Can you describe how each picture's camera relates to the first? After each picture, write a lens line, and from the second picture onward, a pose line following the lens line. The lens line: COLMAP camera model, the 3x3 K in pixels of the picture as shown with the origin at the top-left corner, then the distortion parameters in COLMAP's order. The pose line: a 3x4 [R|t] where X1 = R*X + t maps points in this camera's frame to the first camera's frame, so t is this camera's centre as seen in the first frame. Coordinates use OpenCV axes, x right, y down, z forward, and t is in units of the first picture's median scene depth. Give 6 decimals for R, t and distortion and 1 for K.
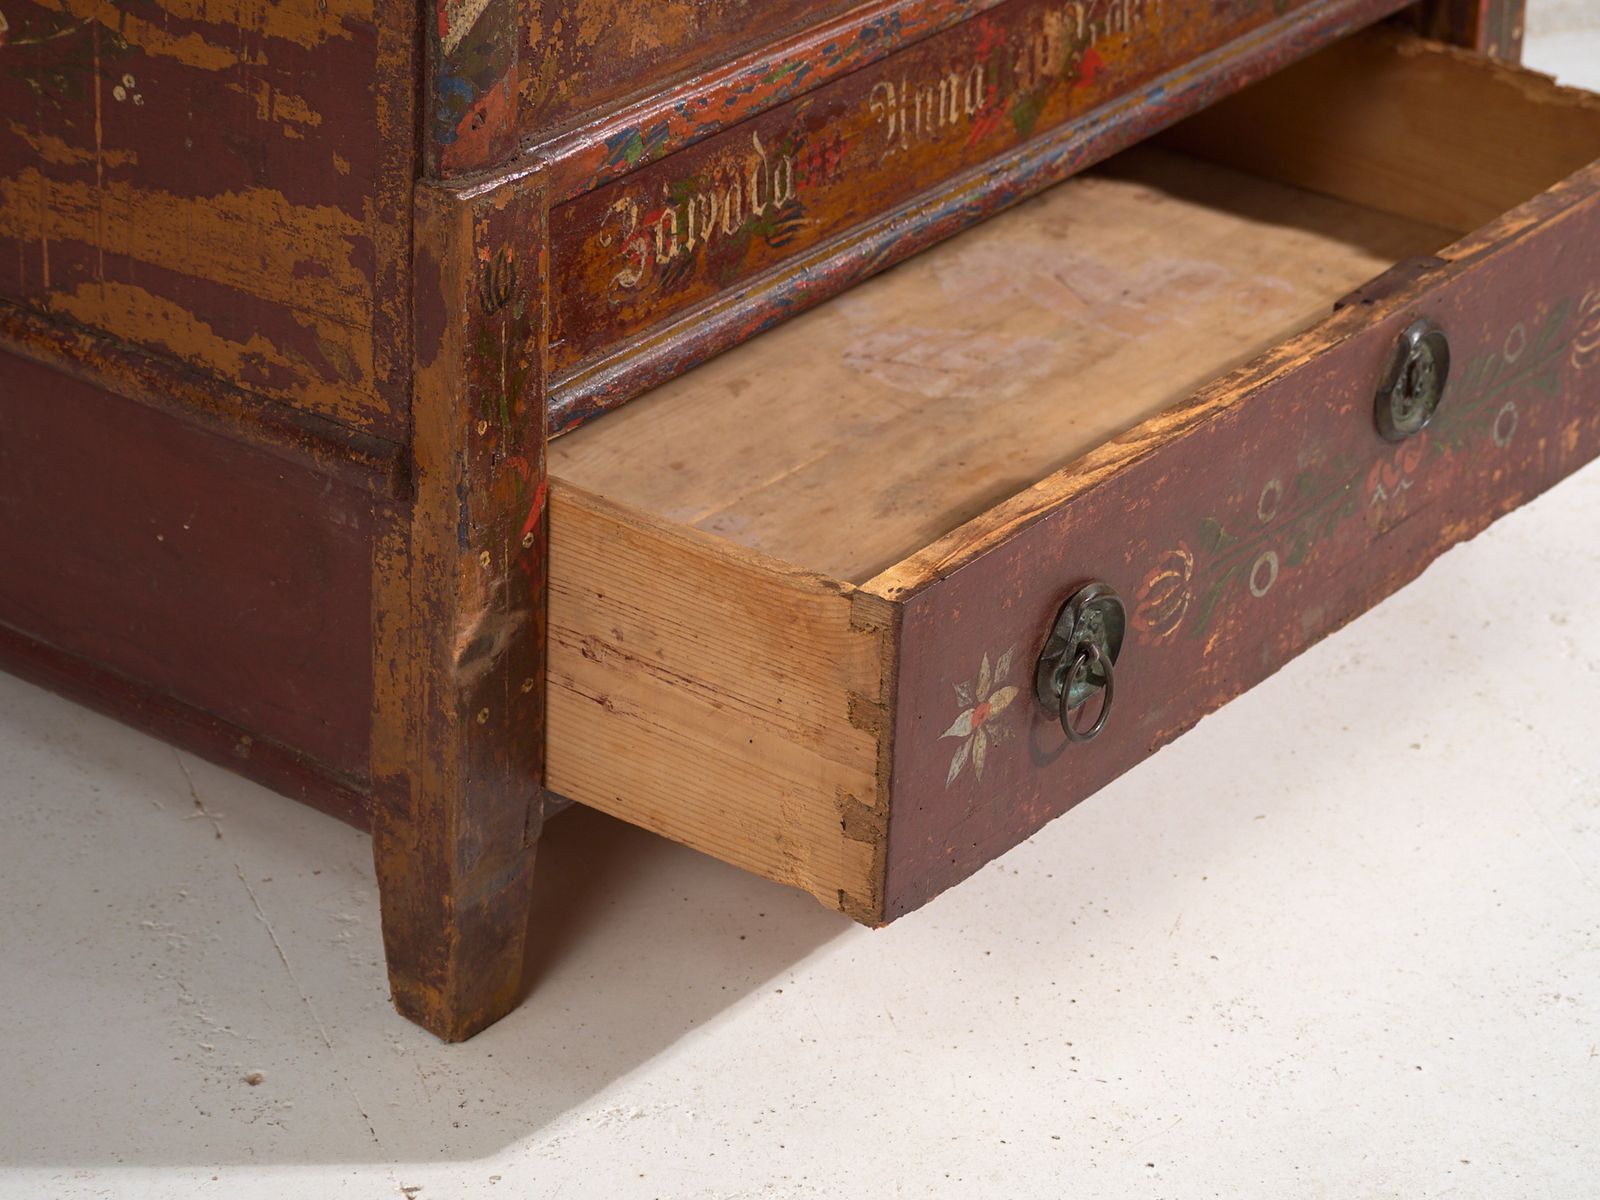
lens RADIAL K [[4601.3, 0, 800.0], [0, 4601.3, 600.0], [0, 0, 1]] dist [-0.069352, 0.423974]
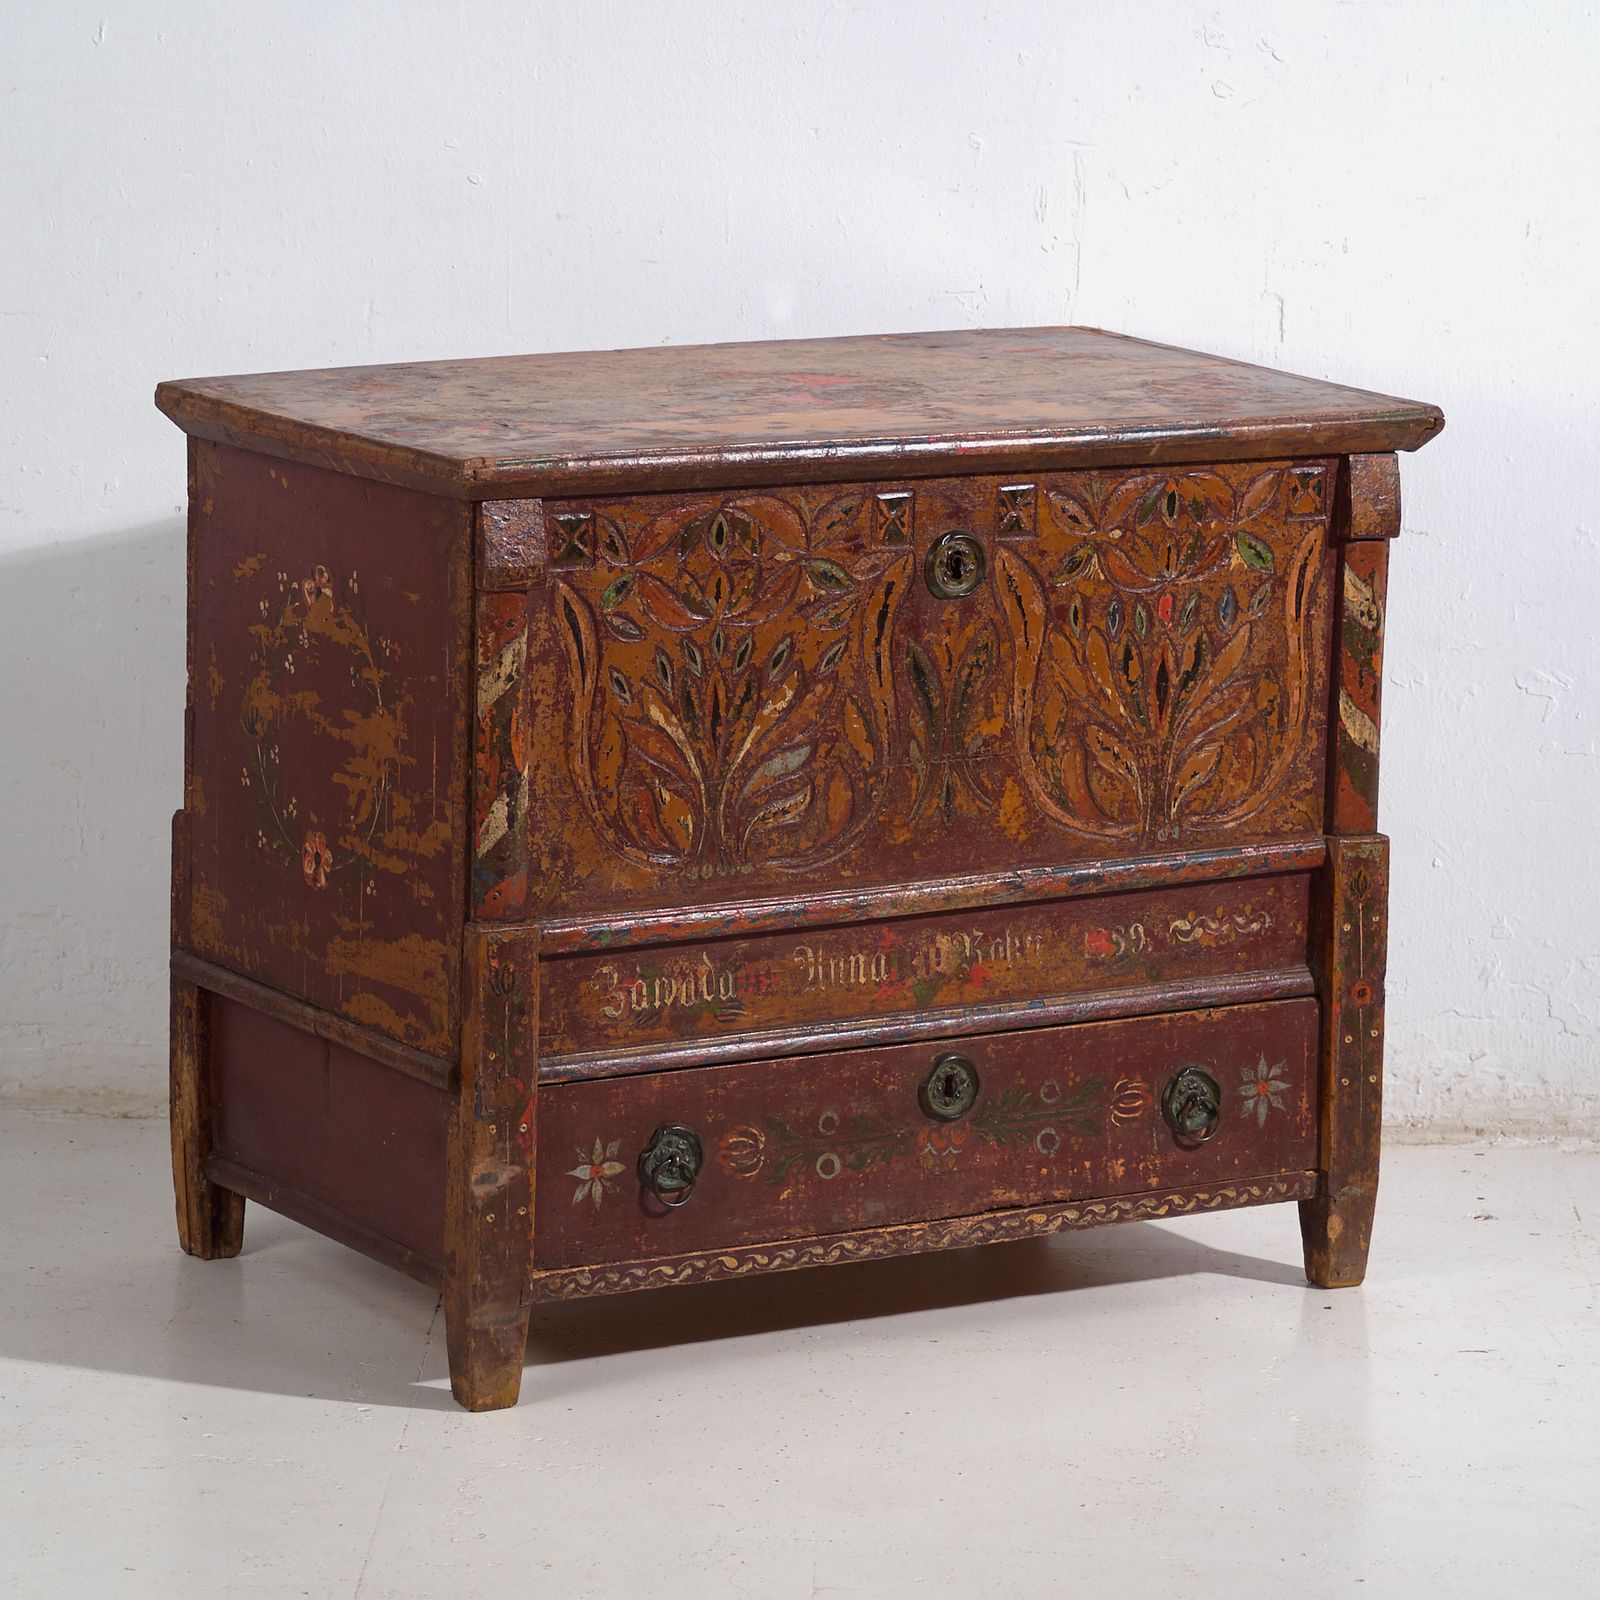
lens RADIAL K [[7010.9, 0, 800.0], [0, 7010.9, 800.0], [0, 0, 1]] dist [-0.011746, -4.311056]
pose [[0.927324, 0.056718, -0.369937, 1.107223], [-0.162801, 0.951164, -0.262264, 0.596985], [0.336996, 0.303429, 0.891271, -1.591826]]
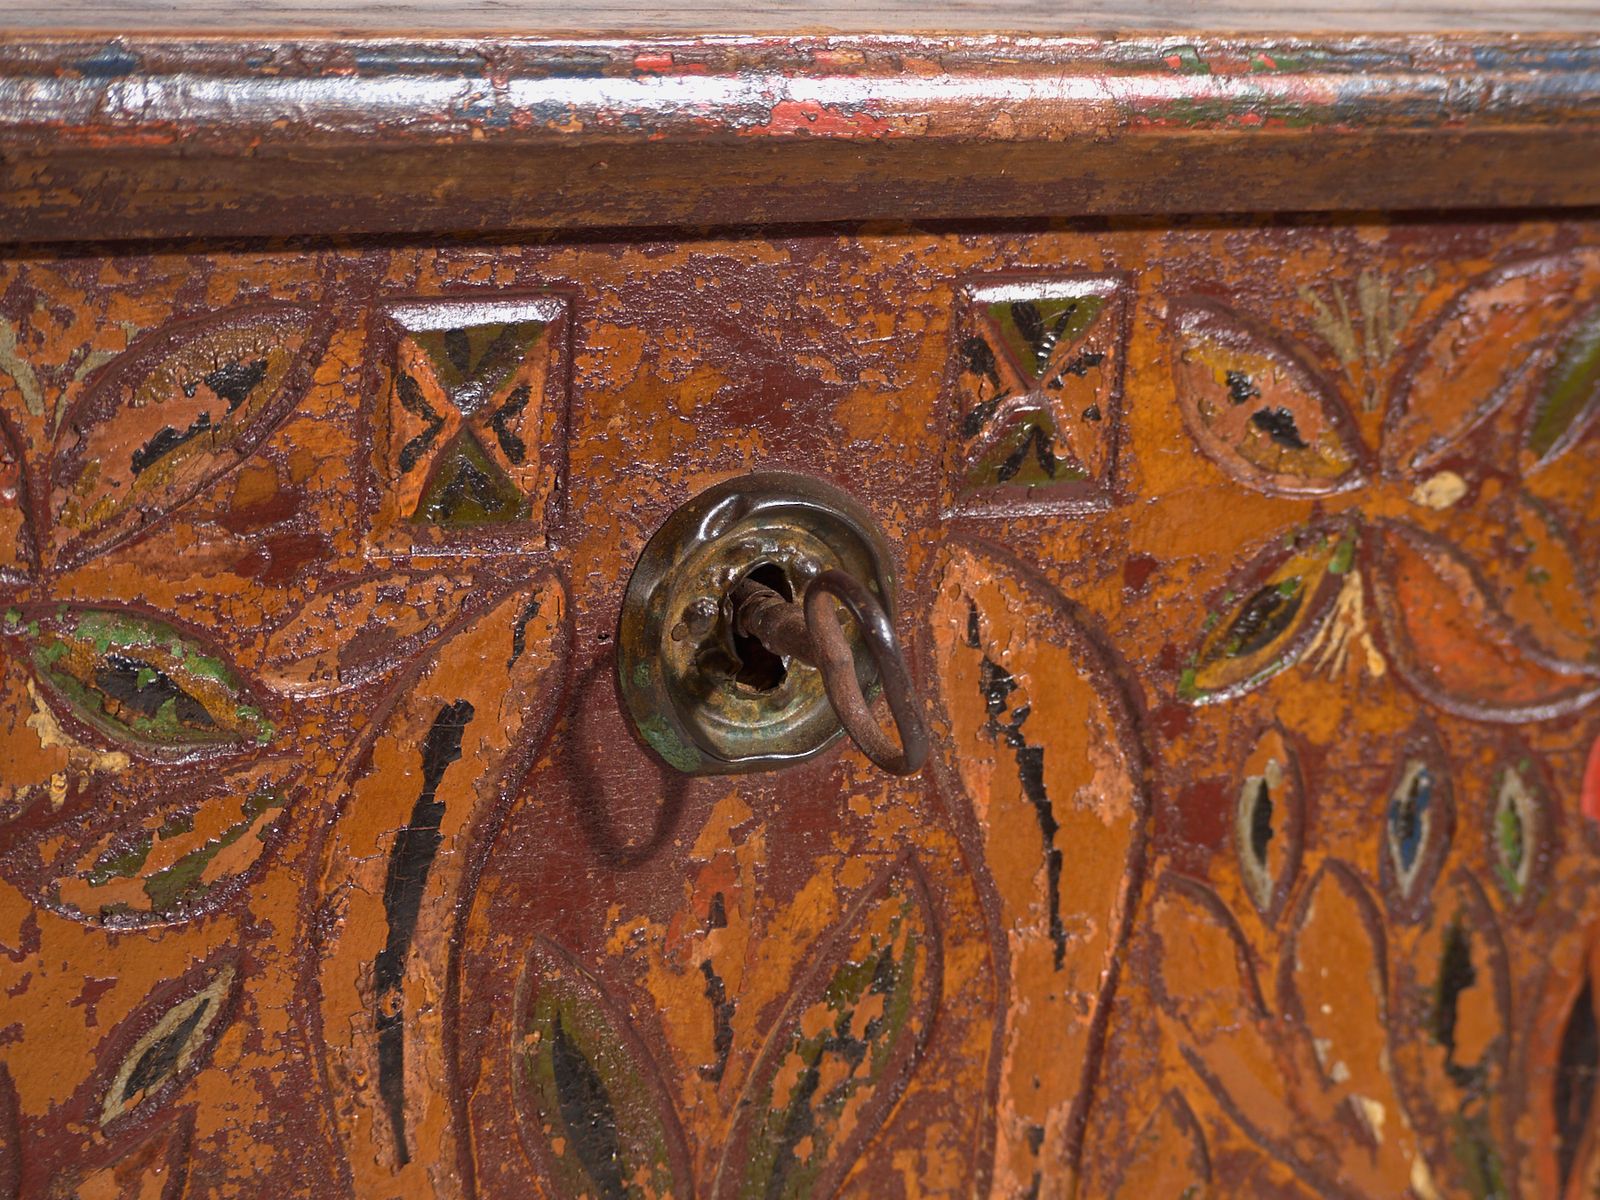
lens RADIAL K [[4601.3, 0, 800.0], [0, 4601.3, 600.0], [0, 0, 1]] dist [-0.069352, 0.423974]
pose [[0.919521, 0.110192, -0.377279, 0.236094], [-0.202179, 0.955769, -0.213609, -0.194139], [0.337054, 0.272696, 0.901128, 0.644519]]
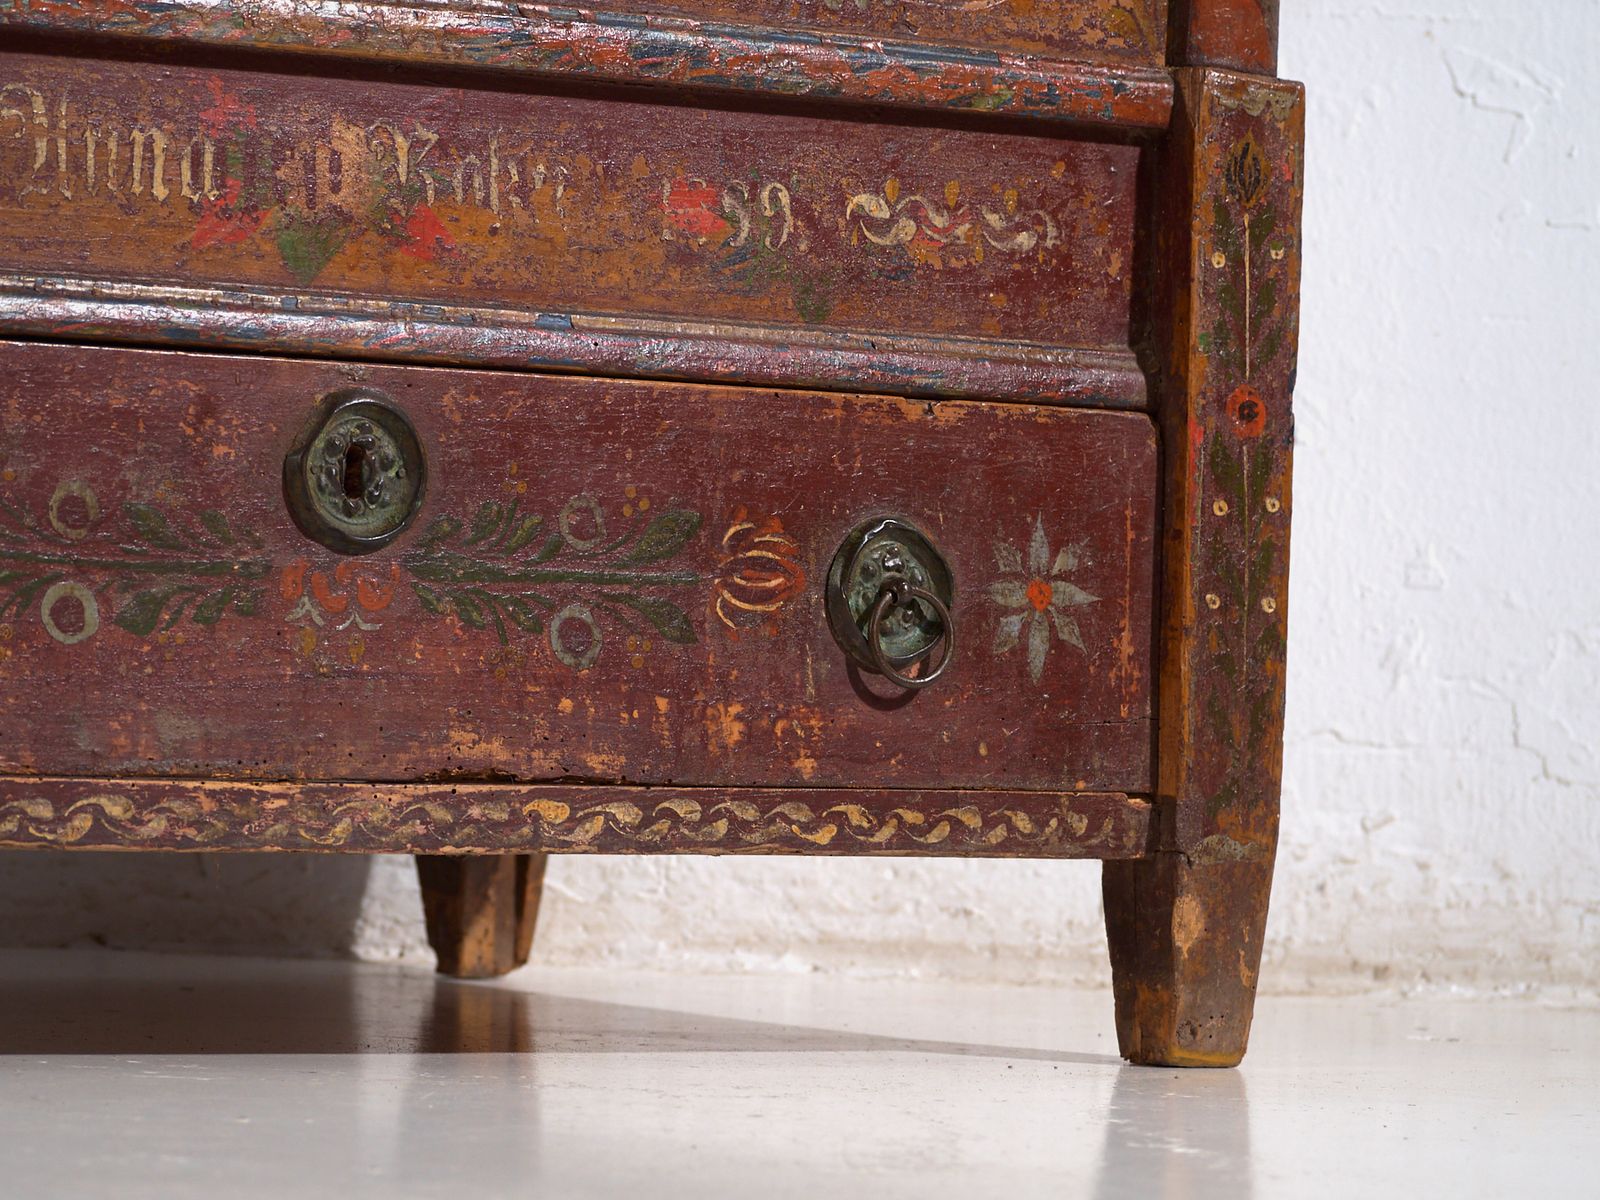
lens RADIAL K [[6563.2, 0, 800.0], [0, 6563.2, 600.0], [0, 0, 1]] dist [-0.059754, -2.052044]
pose [[0.957736, 0.008224, -0.287530, 0.495837], [-0.142566, 0.881752, -0.449653, 0.476455], [0.249833, 0.471641, 0.845659, 0.135963]]
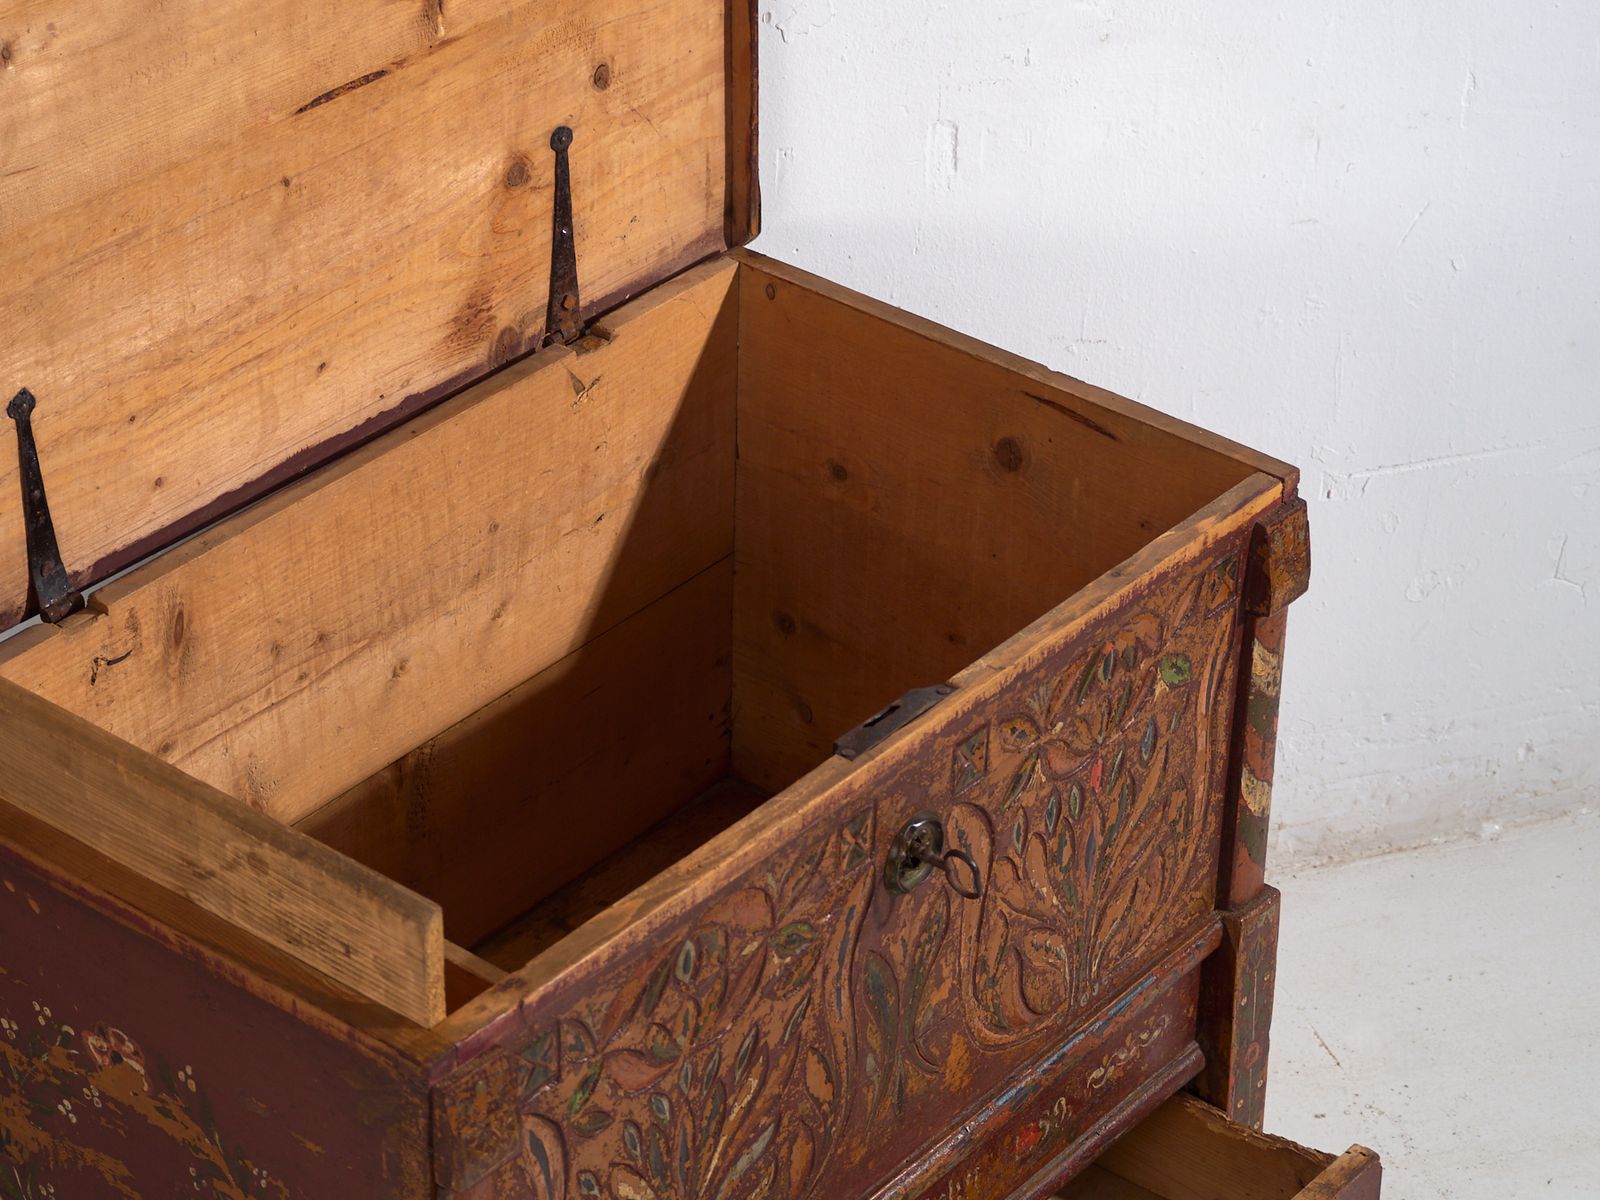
lens RADIAL K [[4229.0, 0, 800.0], [0, 4229.0, 600.0], [0, 0, 1]] dist [0.048677, -0.830121]
pose [[0.999374, 0.008250, -0.034393, 0.077349], [-0.005446, 0.996713, 0.080836, -0.480553], [0.034947, -0.080599, 0.996134, -0.350368]]
